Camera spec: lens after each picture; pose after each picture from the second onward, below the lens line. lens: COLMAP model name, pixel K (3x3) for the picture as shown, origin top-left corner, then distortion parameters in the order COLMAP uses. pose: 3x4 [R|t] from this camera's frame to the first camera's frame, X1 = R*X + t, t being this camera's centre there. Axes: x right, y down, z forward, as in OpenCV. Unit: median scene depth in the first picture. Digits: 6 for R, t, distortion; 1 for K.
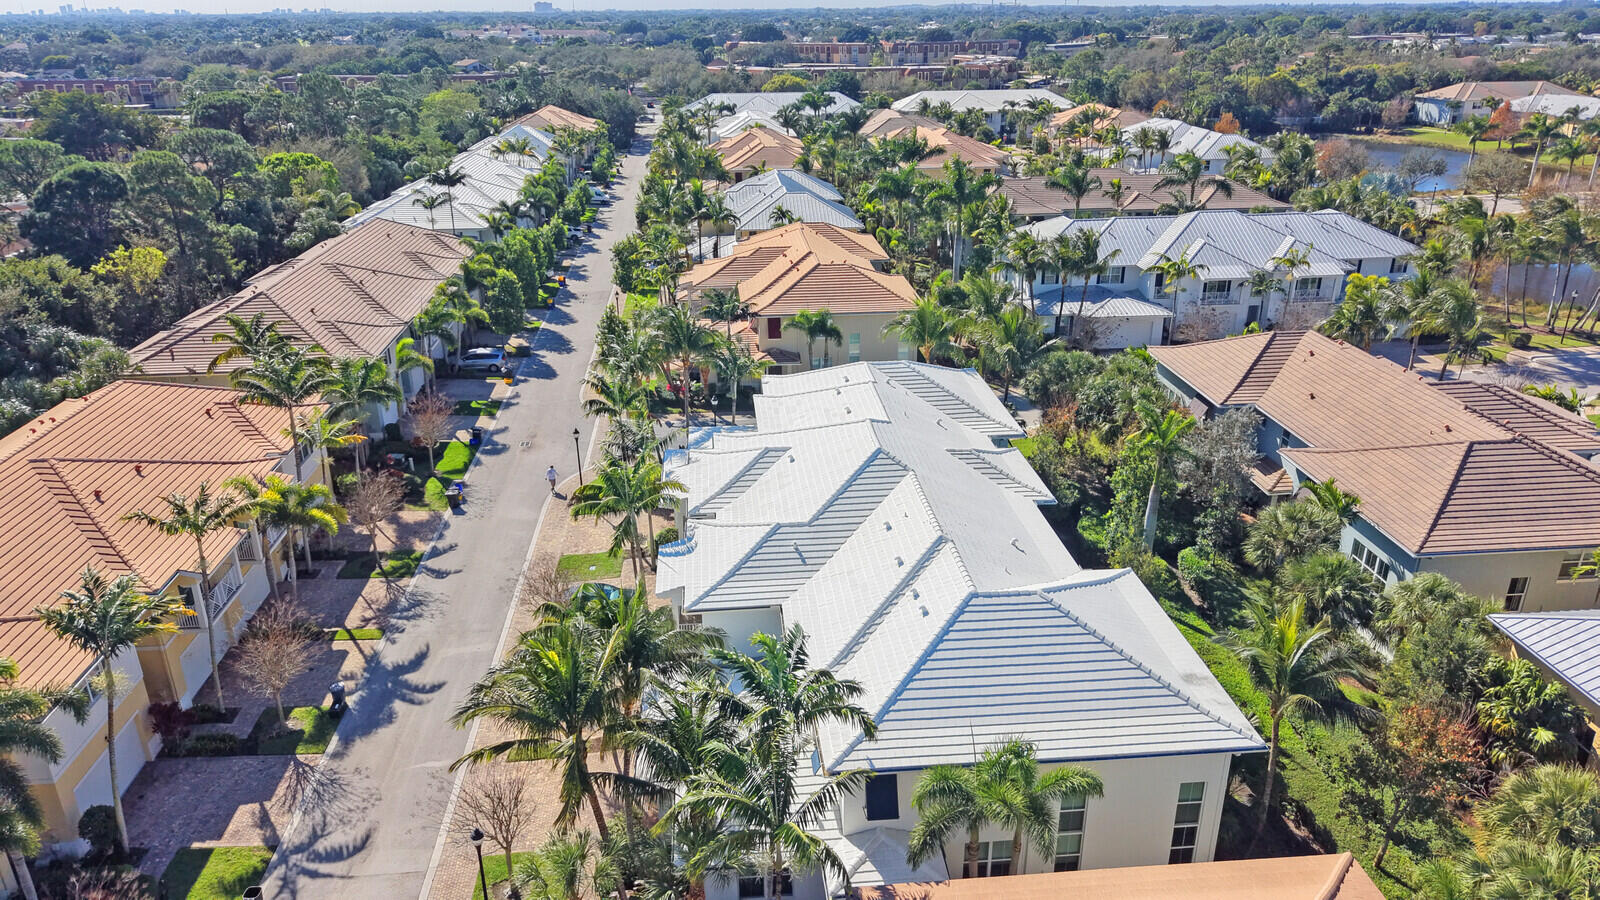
lens RADIAL K [[1056.7, 0, 800.0], [0, 1056.7, 450.0], [0, 0, 1]] dist [0.005431, -0.002359]
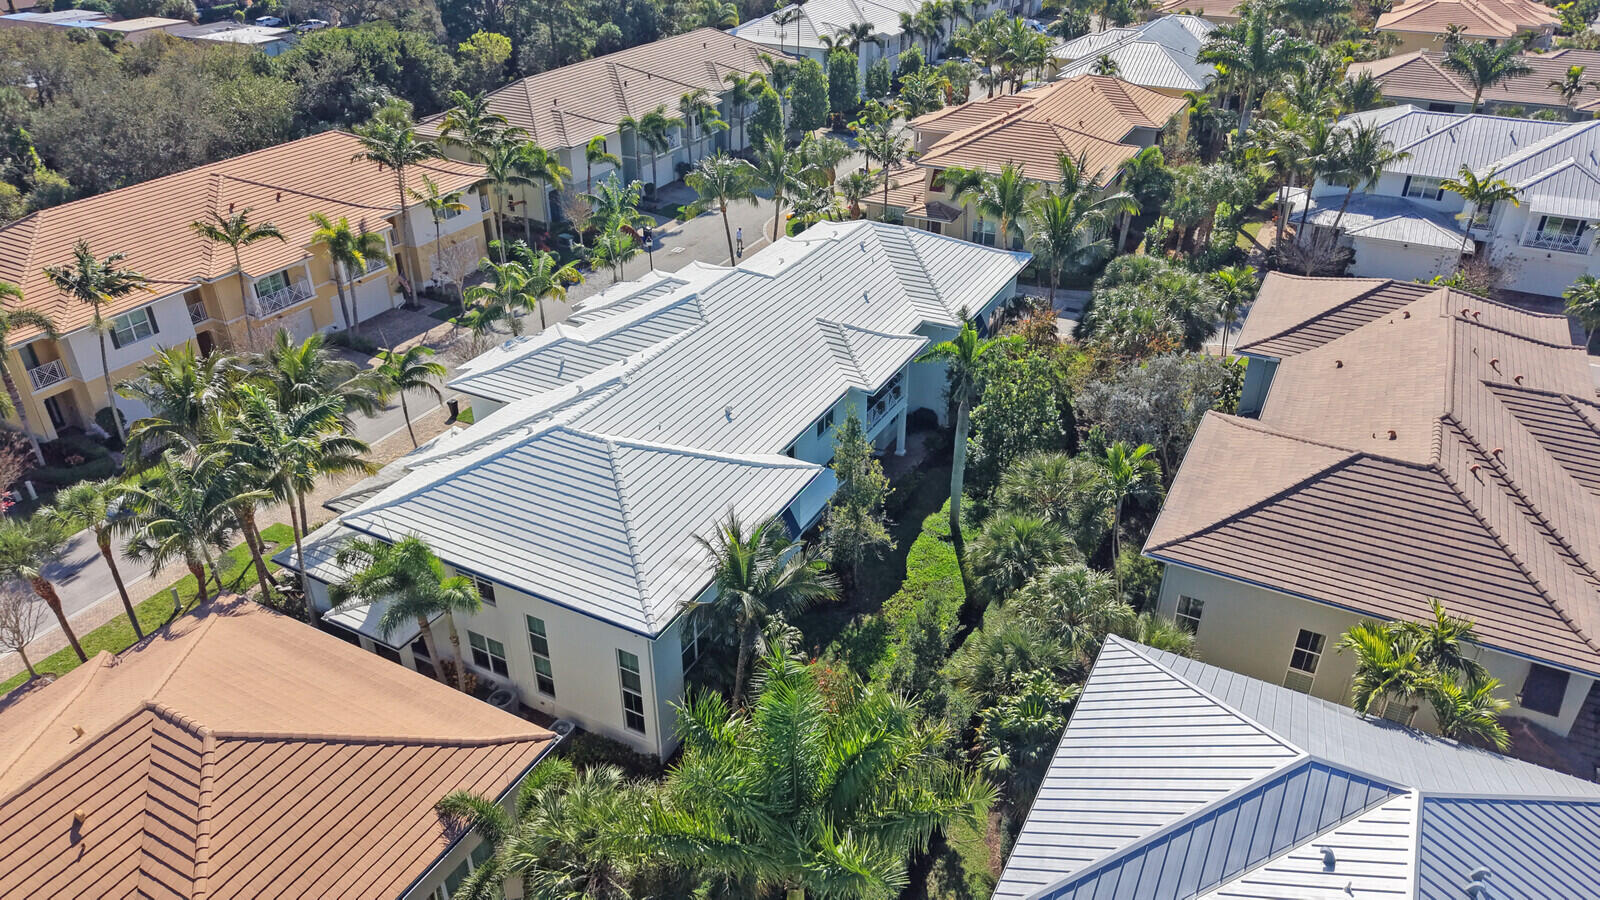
lens RADIAL K [[1056.7, 0, 800.0], [0, 1056.7, 450.0], [0, 0, 1]] dist [0.005431, -0.002359]
pose [[0.839202, 0.278326, -0.467200, 0.524981], [-0.207922, 0.958048, 0.197262, -0.060417], [0.502503, -0.068401, 0.861865, 0.124350]]
